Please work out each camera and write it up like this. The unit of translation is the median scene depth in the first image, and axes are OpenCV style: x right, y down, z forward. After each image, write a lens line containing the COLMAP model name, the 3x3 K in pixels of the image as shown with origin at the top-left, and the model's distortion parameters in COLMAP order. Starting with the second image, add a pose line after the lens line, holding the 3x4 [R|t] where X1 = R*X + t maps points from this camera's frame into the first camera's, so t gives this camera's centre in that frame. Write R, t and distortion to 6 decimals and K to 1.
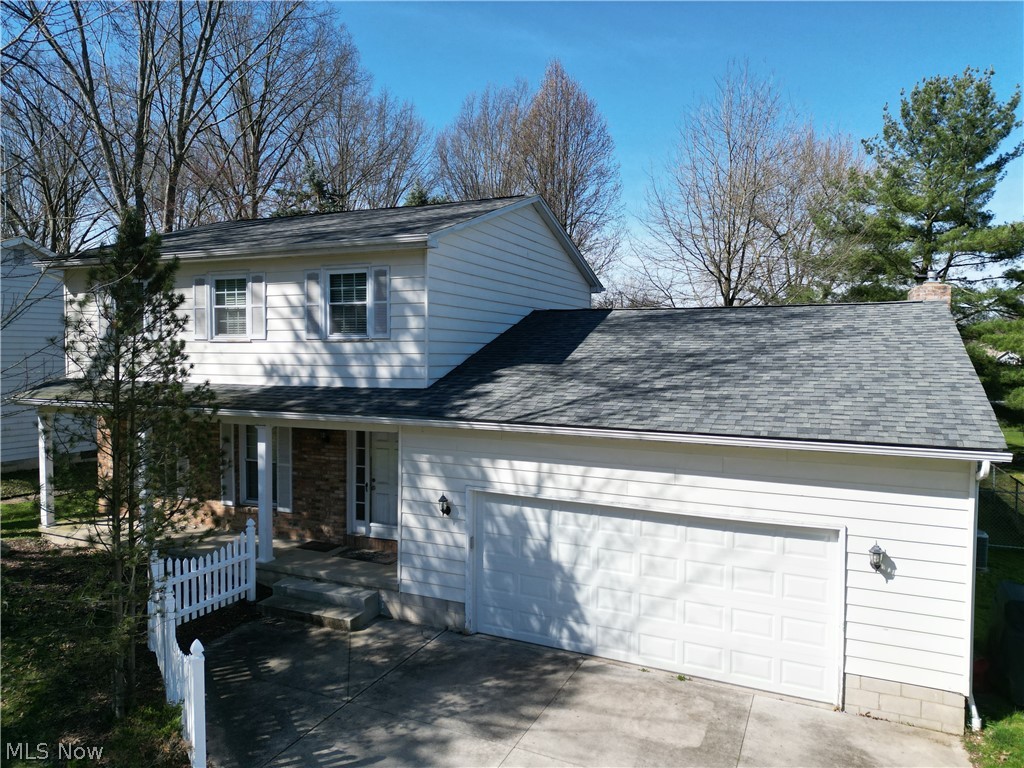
lens RADIAL K [[712.8, 0, 511.2], [0, 712.8, 378.4], [0, 0, 1]] dist [0.065071, -0.050542]
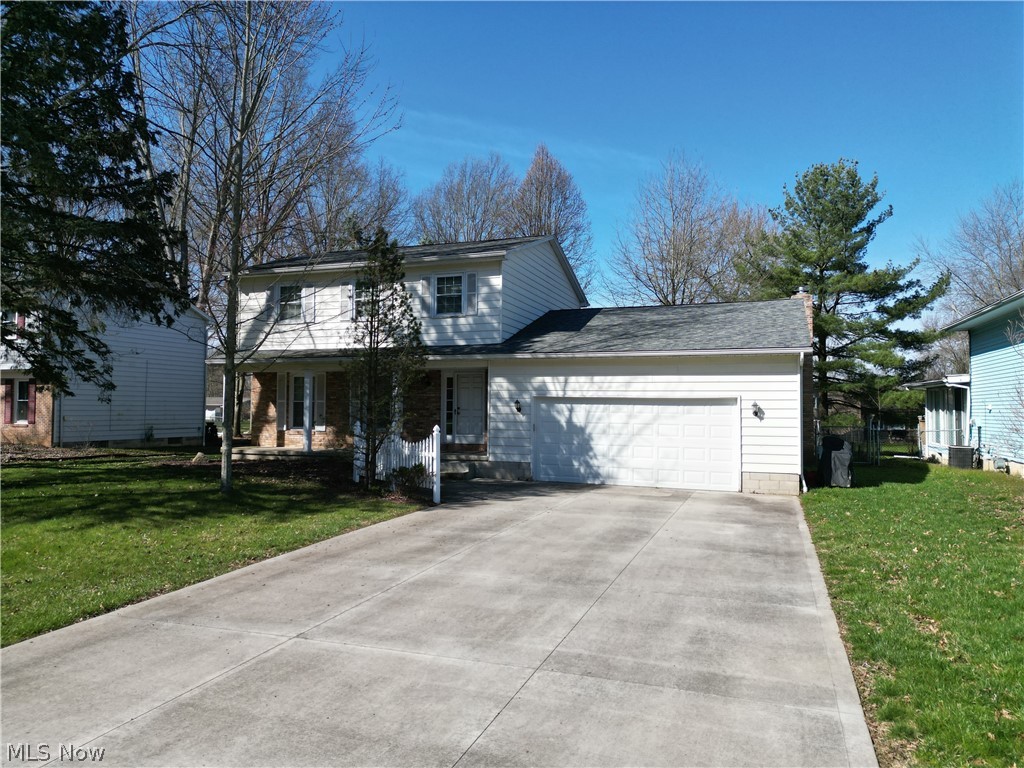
lens RADIAL K [[715.2, 0, 508.9], [0, 715.2, 381.9], [0, 0, 1]] dist [0.085578, -0.103715]
pose [[0.997269, 0.004185, 0.073742, -0.215290], [0.001756, 0.996768, -0.080309, 0.229301], [-0.073840, 0.080219, 0.994039, -0.632283]]
